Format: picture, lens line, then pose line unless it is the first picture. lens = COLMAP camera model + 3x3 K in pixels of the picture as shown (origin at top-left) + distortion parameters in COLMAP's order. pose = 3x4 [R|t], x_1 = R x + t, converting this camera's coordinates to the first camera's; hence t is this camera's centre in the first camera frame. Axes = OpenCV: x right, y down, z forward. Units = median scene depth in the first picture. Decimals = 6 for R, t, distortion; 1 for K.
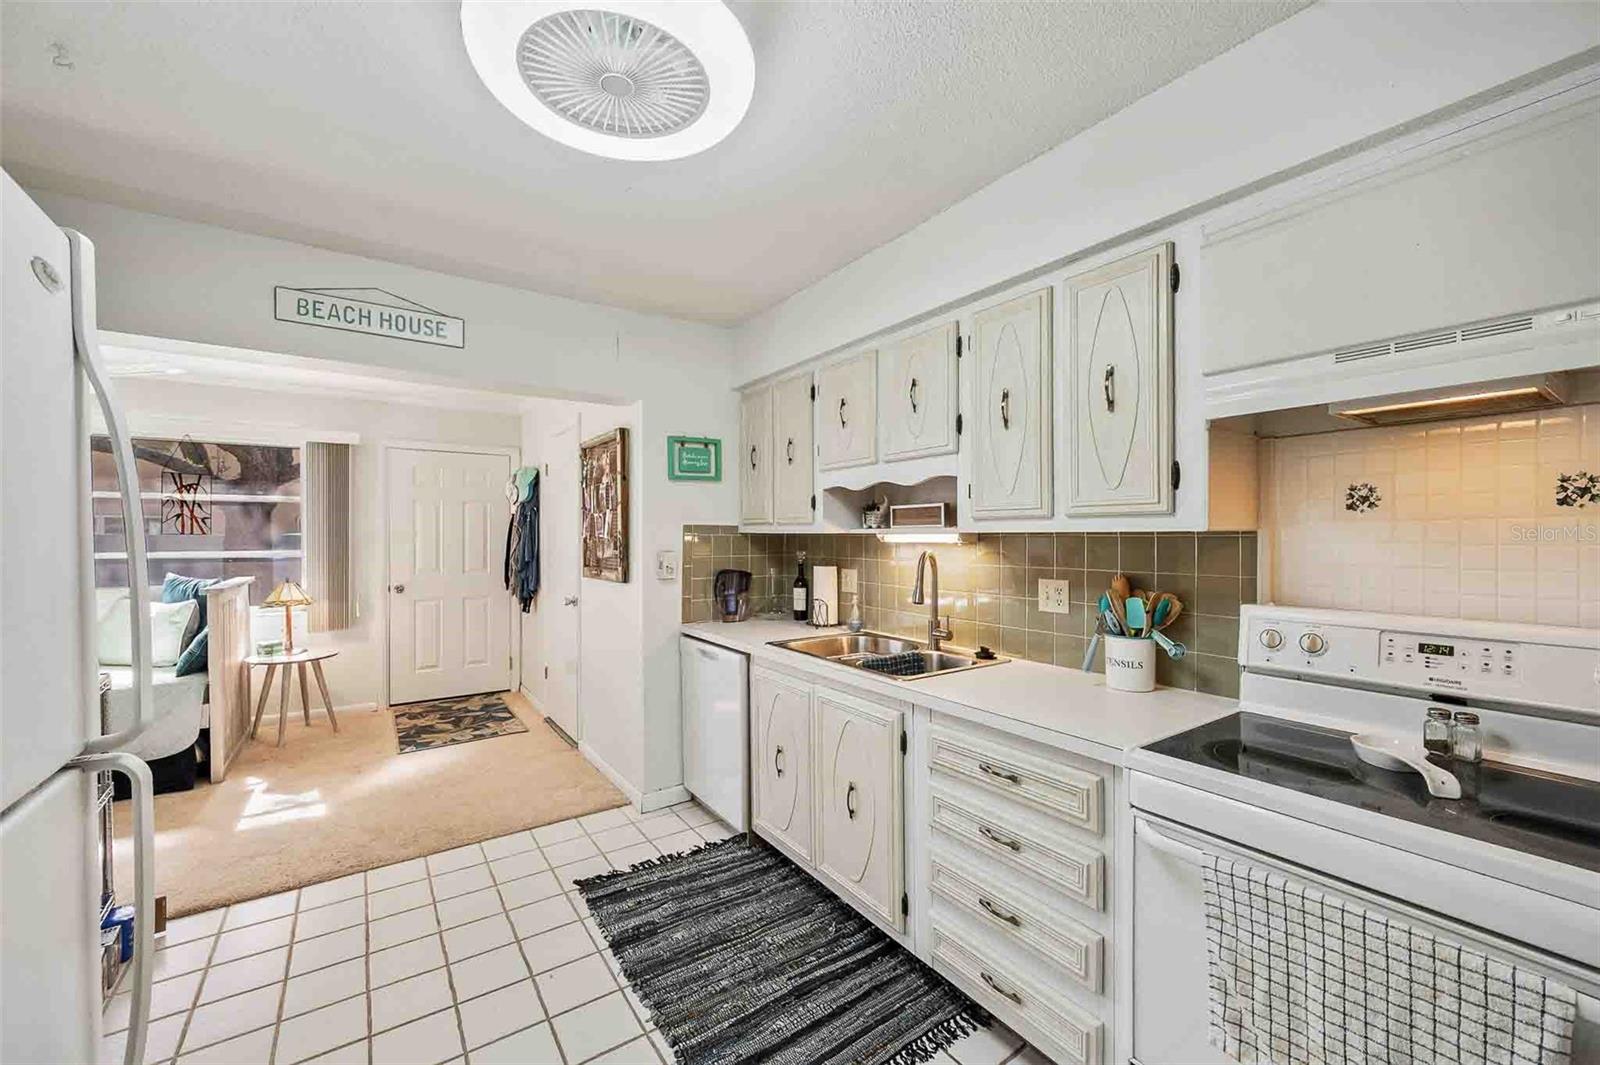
lens RADIAL K [[631.8, 0, 800.0], [0, 631.8, 532.5], [0, 0, 1]] dist [-0.001701, -0.000150]
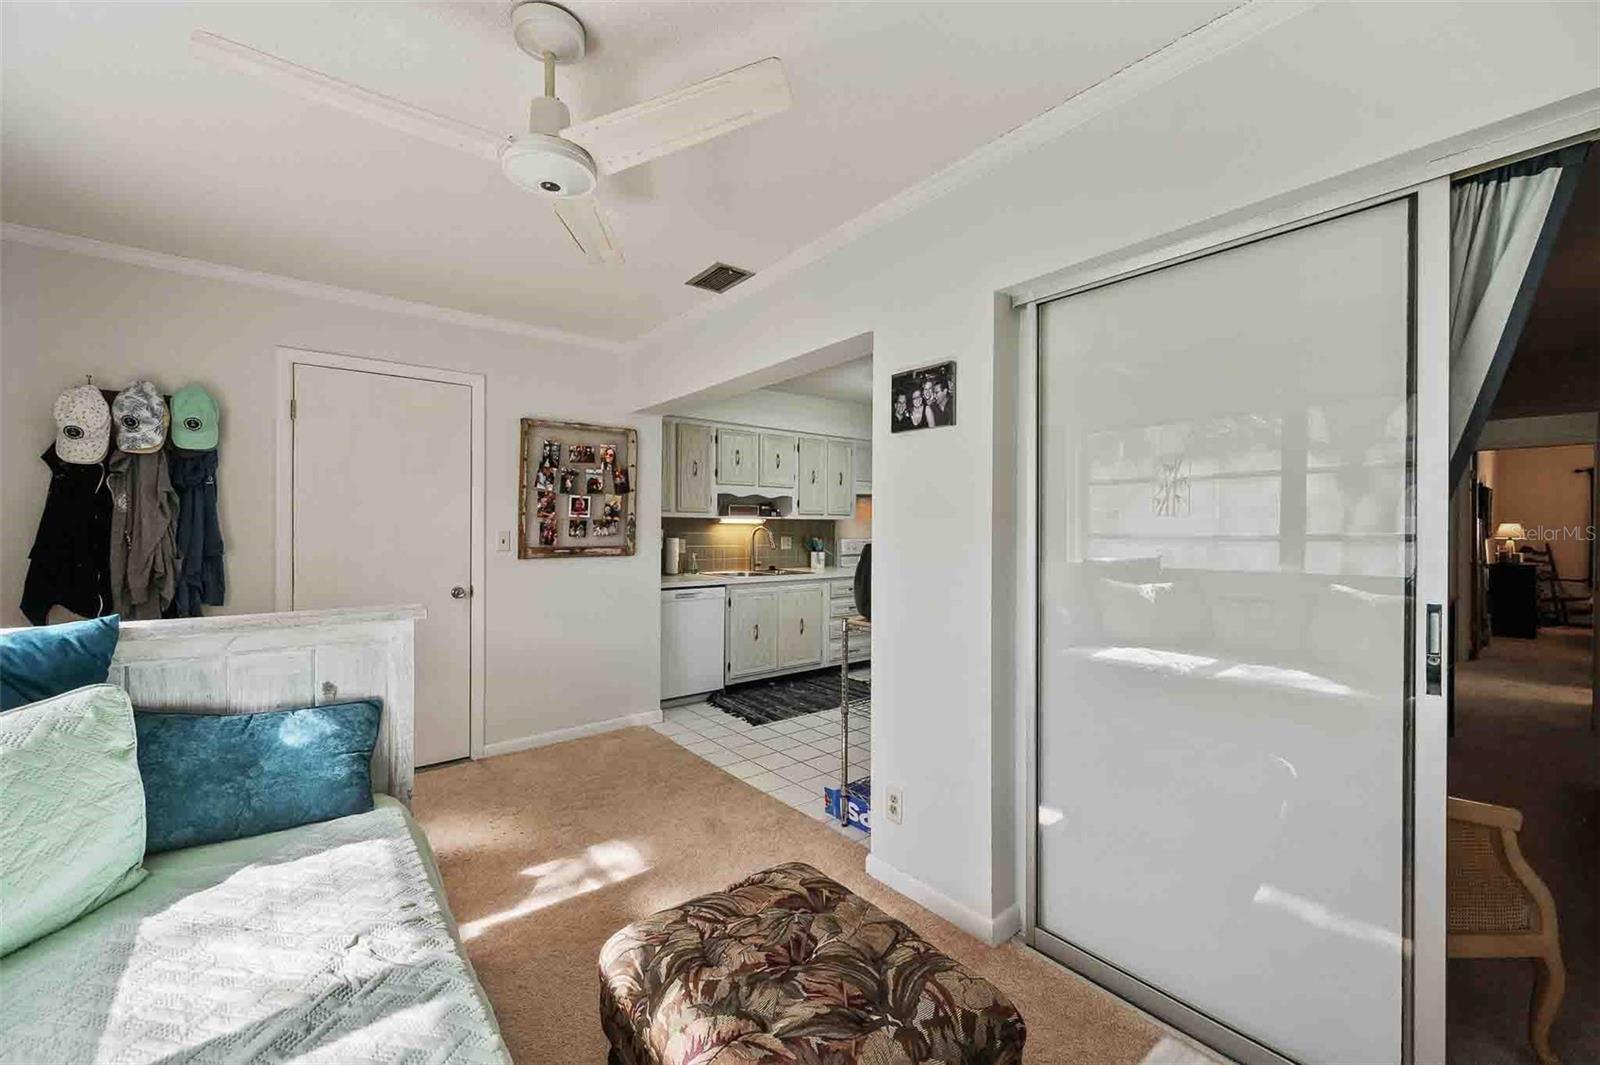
lens RADIAL K [[638.8, 0, 800.0], [0, 638.8, 532.5], [0, 0, 1]] dist [-0.001973, -0.000199]
pose [[-0.073913, -0.010114, 0.997213, -2.056883], [-0.009645, 0.999909, 0.009427, 0.026832], [-0.997218, -0.008921, -0.074004, 1.019295]]
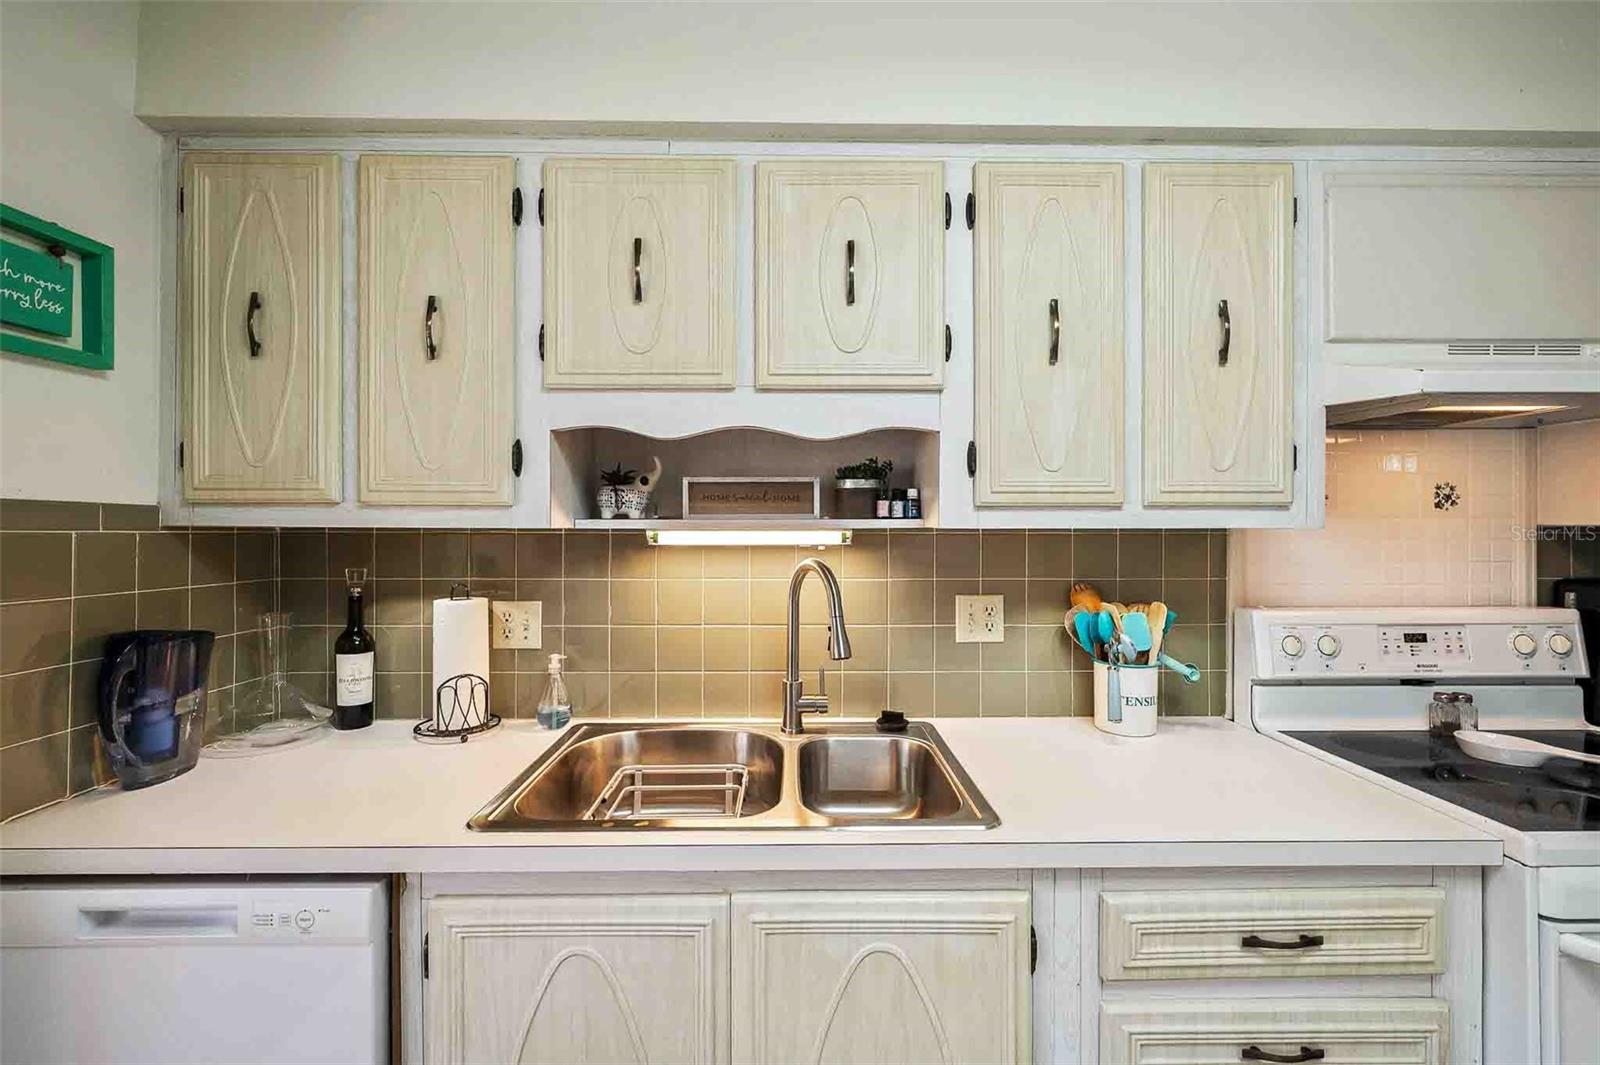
lens RADIAL K [[664.8, 0, 800.0], [0, 664.8, 532.5], [0, 0, 1]] dist [-0.006629, -0.000217]
pose [[0.556462, -0.005163, 0.830857, -0.287768], [-0.004661, 0.999946, 0.009335, -0.001343], [-0.830860, -0.009067, 0.556407, 0.675345]]
